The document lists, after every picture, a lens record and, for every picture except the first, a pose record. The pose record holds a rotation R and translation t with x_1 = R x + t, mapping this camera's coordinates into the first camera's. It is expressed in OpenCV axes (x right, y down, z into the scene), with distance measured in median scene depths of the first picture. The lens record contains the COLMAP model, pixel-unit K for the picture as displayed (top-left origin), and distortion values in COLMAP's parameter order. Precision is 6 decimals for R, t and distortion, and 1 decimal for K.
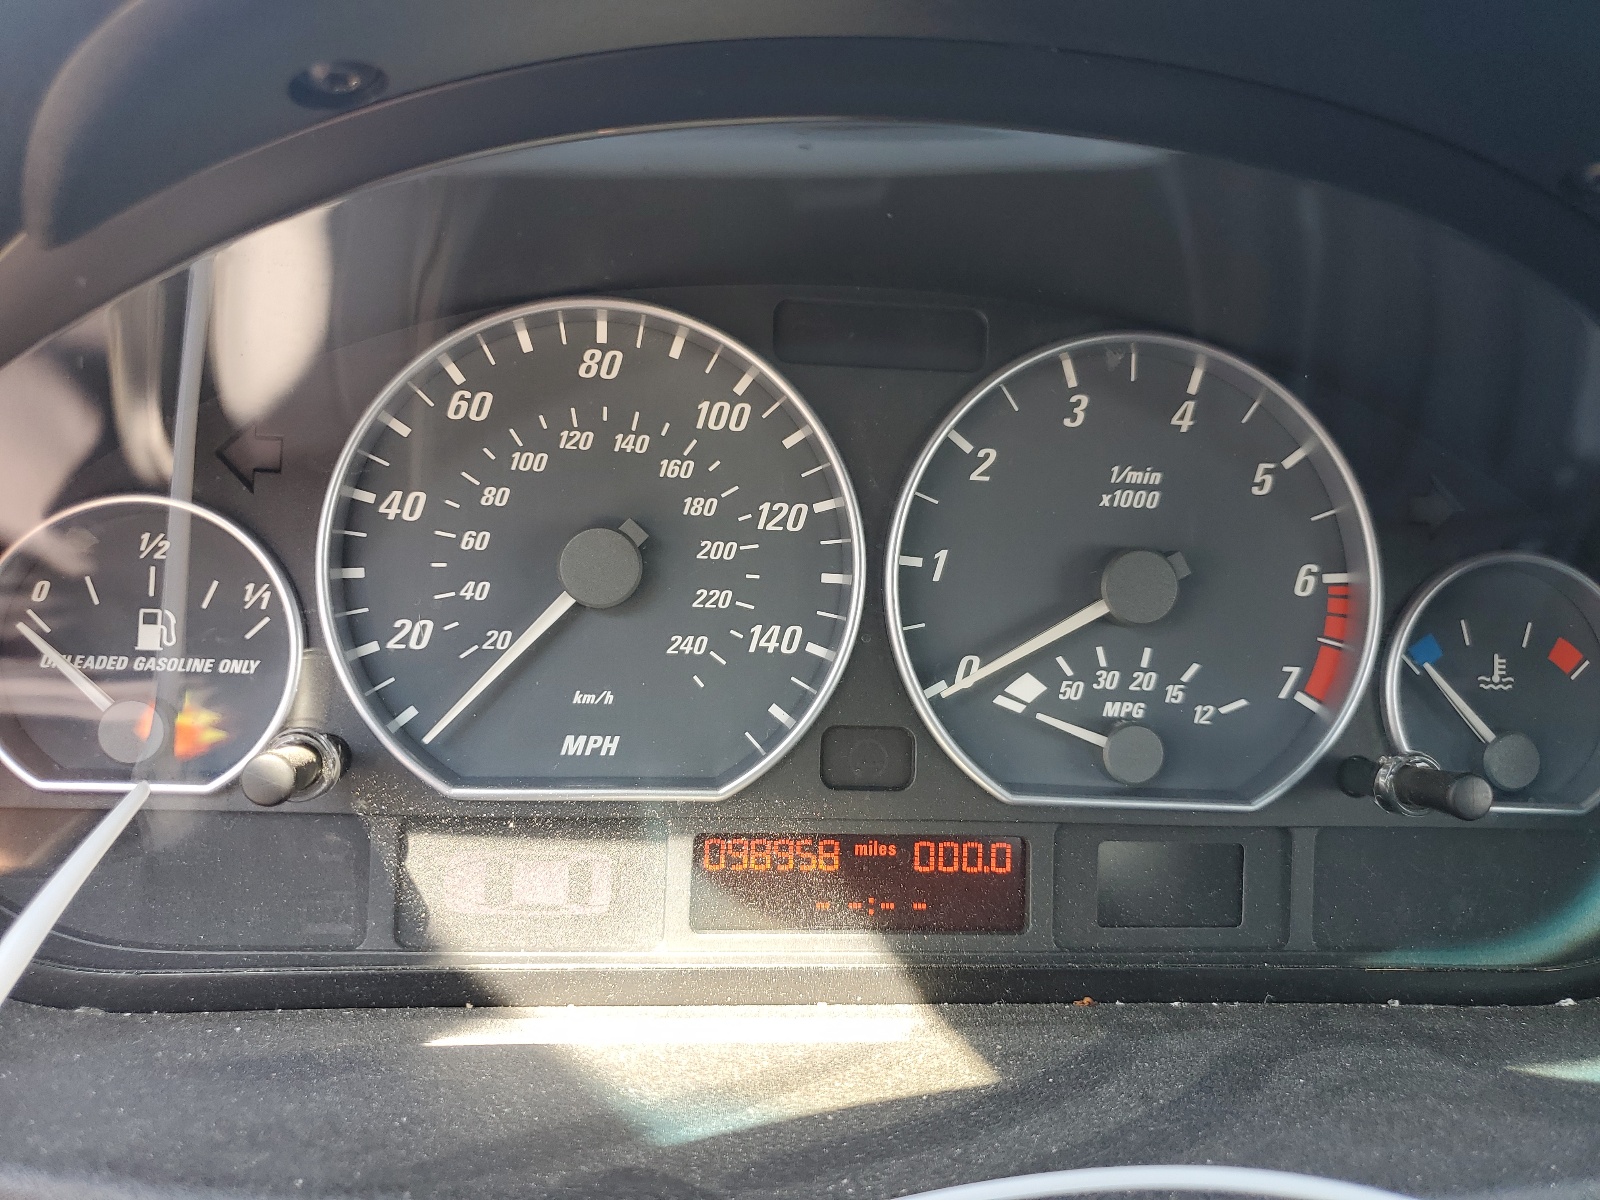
lens RADIAL K [[1230.8, 0, 796.3], [0, 1230.8, 600.0], [0, 0, 1]] dist [-0.000790, 0.001589]
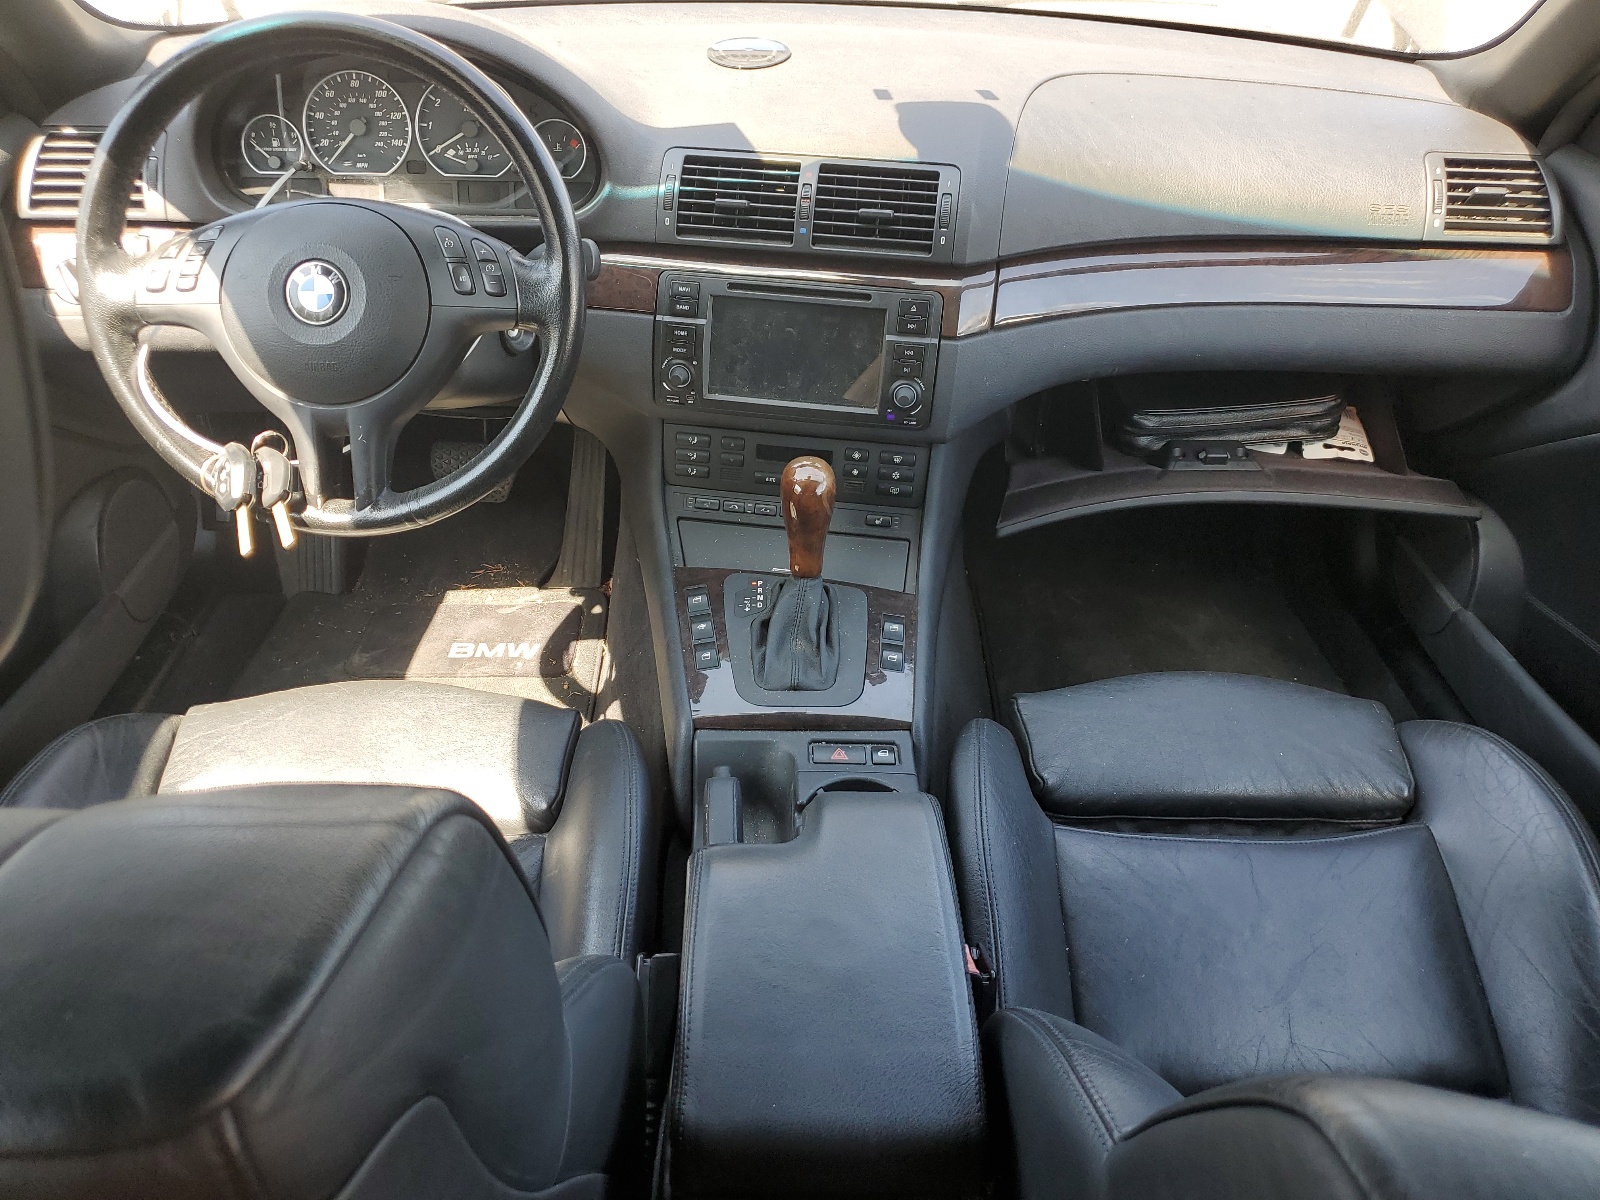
lens RADIAL K [[1230.8, 0, 803.2], [0, 1230.8, 596.6], [0, 0, 1]] dist [-0.000790, 0.001589]
pose [[0.997407, -0.000345, -0.071960, 2.002662], [0.021103, 0.957423, 0.287915, 0.397642], [0.068797, -0.288687, 0.954949, -4.212449]]
